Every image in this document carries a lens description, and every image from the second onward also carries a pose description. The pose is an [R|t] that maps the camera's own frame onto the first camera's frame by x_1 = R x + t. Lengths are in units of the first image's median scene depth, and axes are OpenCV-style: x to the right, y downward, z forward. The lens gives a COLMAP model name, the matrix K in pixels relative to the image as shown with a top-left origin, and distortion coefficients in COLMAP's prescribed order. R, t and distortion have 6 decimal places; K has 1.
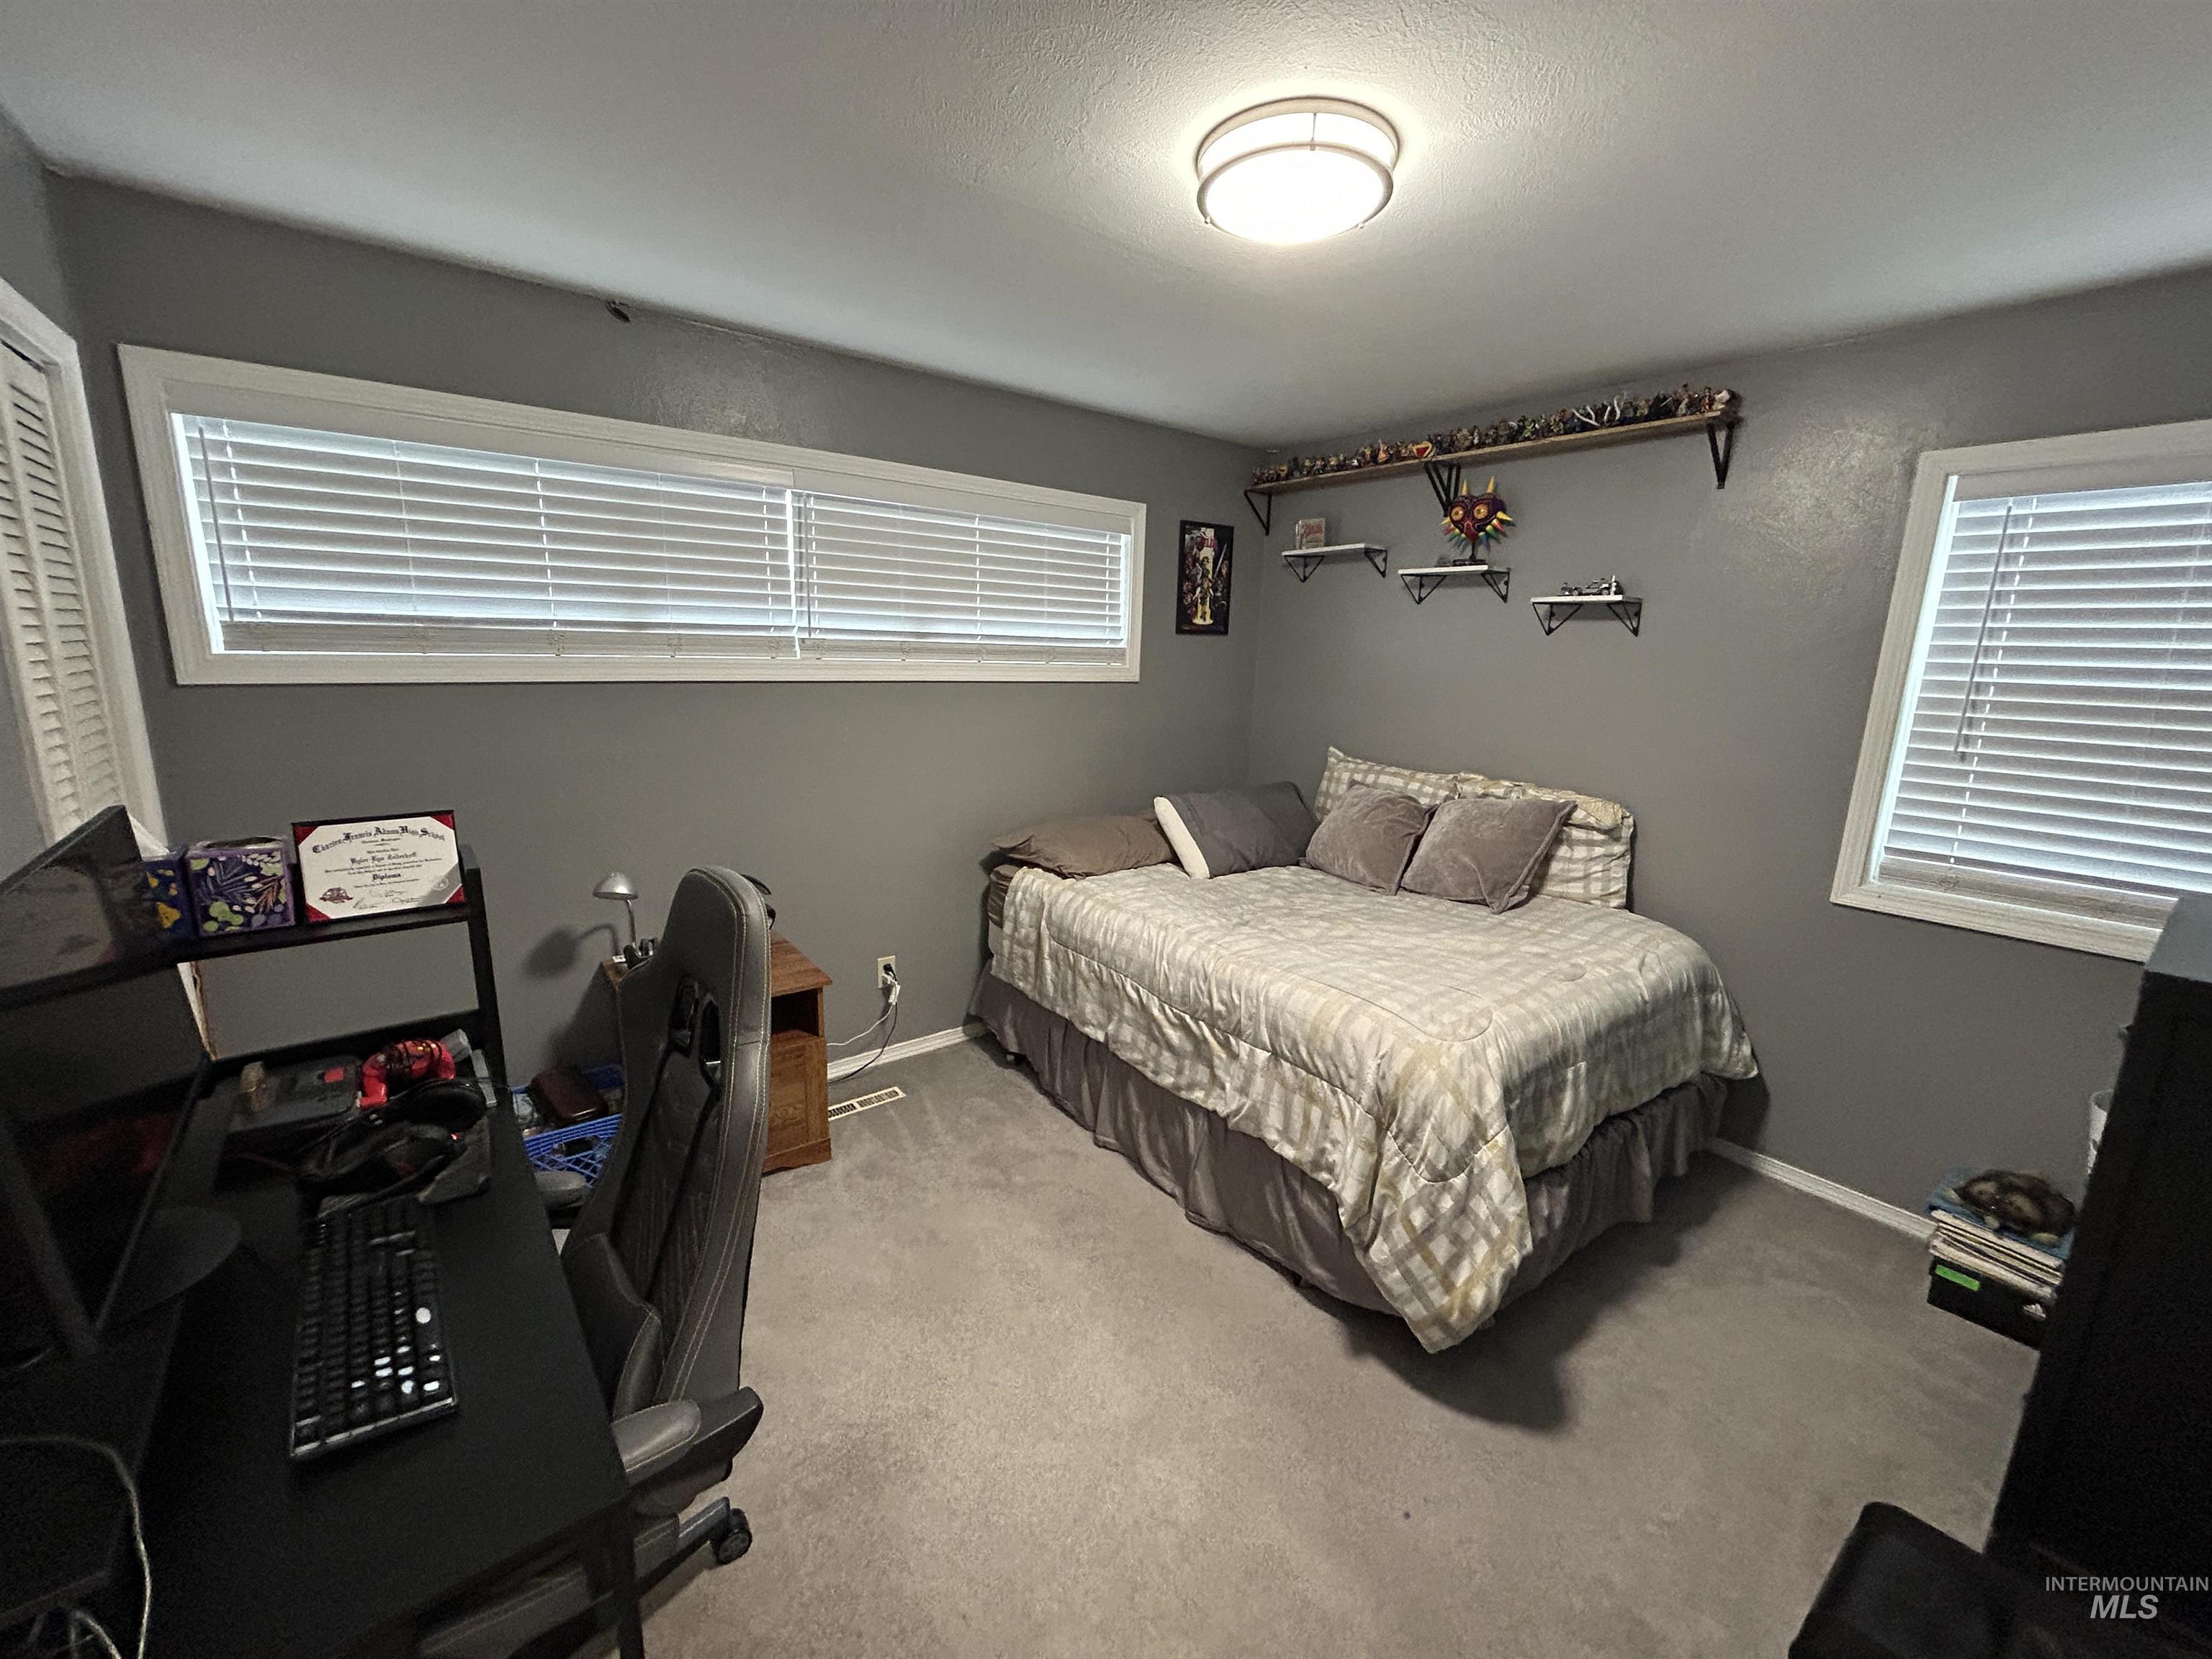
lens RADIAL K [[893.8, 0, 1095.9], [0, 893.8, 822.1], [0, 0, 1]] dist [0.000864, -0.000551]
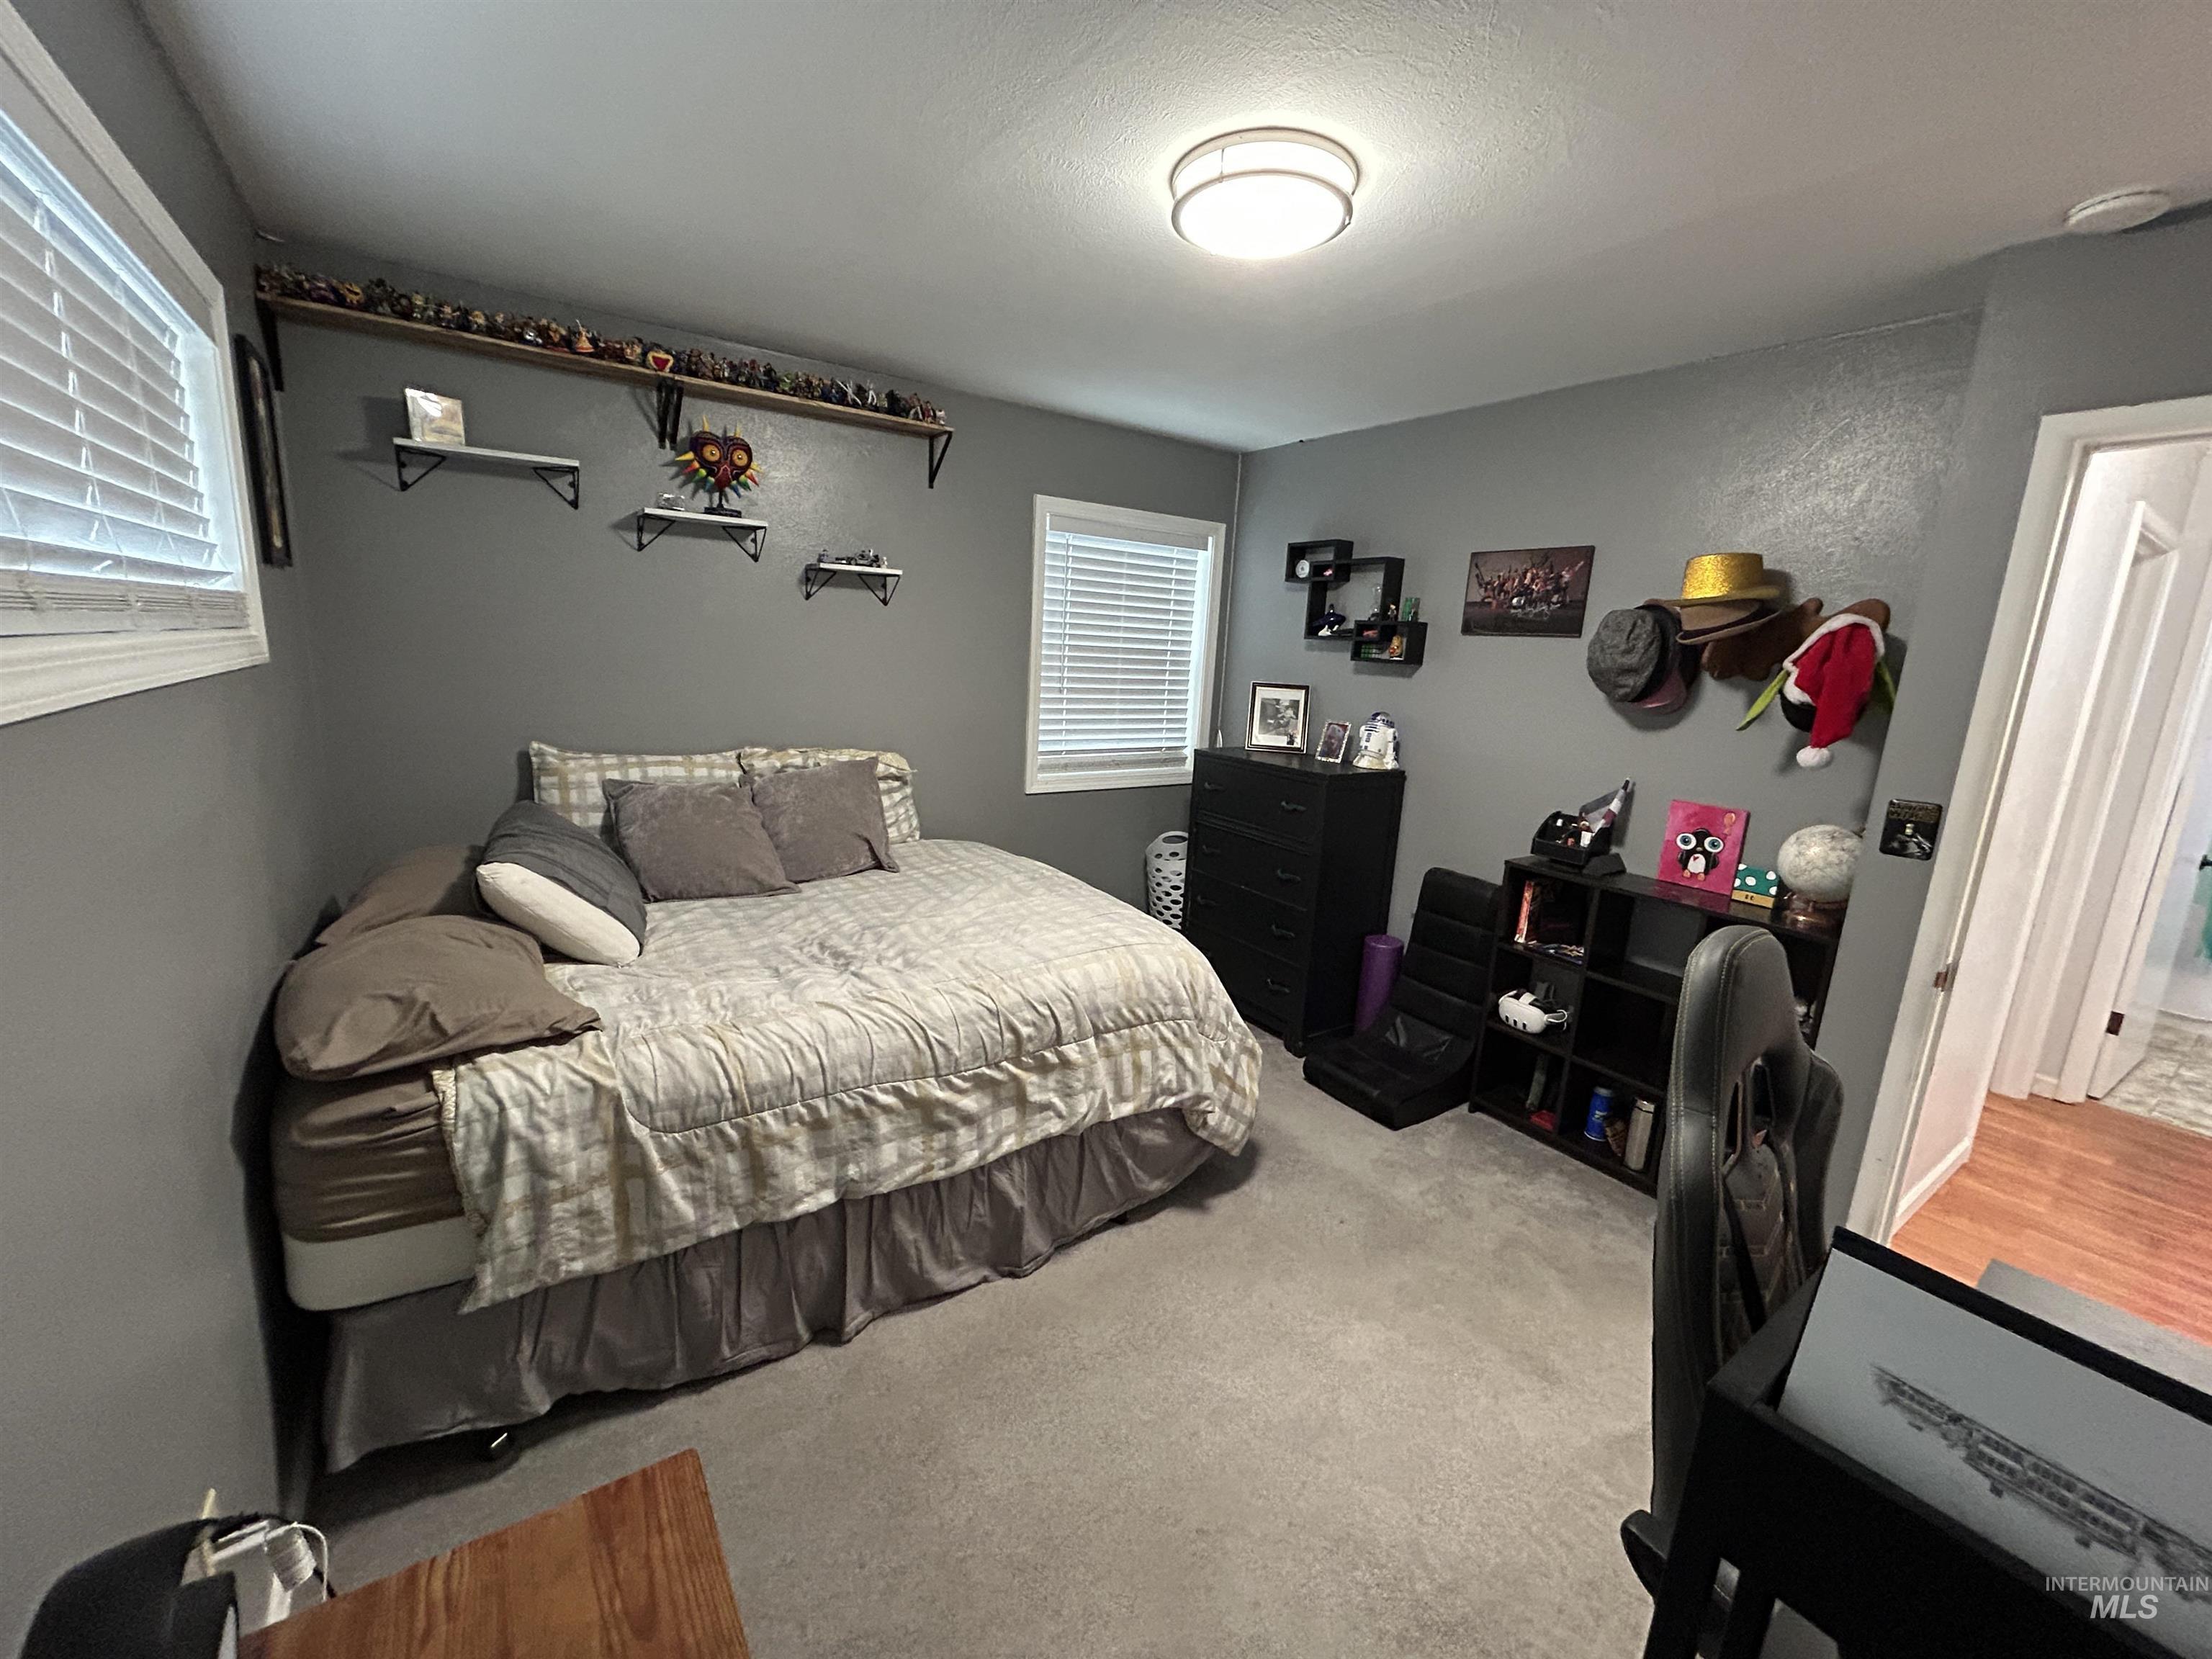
lens RADIAL K [[893.8, 0, 1096.1], [0, 893.8, 828.2], [0, 0, 1]] dist [0.000864, -0.000551]
pose [[0.050103, -0.225248, 0.973012, -0.601169], [0.150673, 0.964790, 0.215586, -0.150448], [-0.987313, 0.135805, 0.082278, 0.733032]]
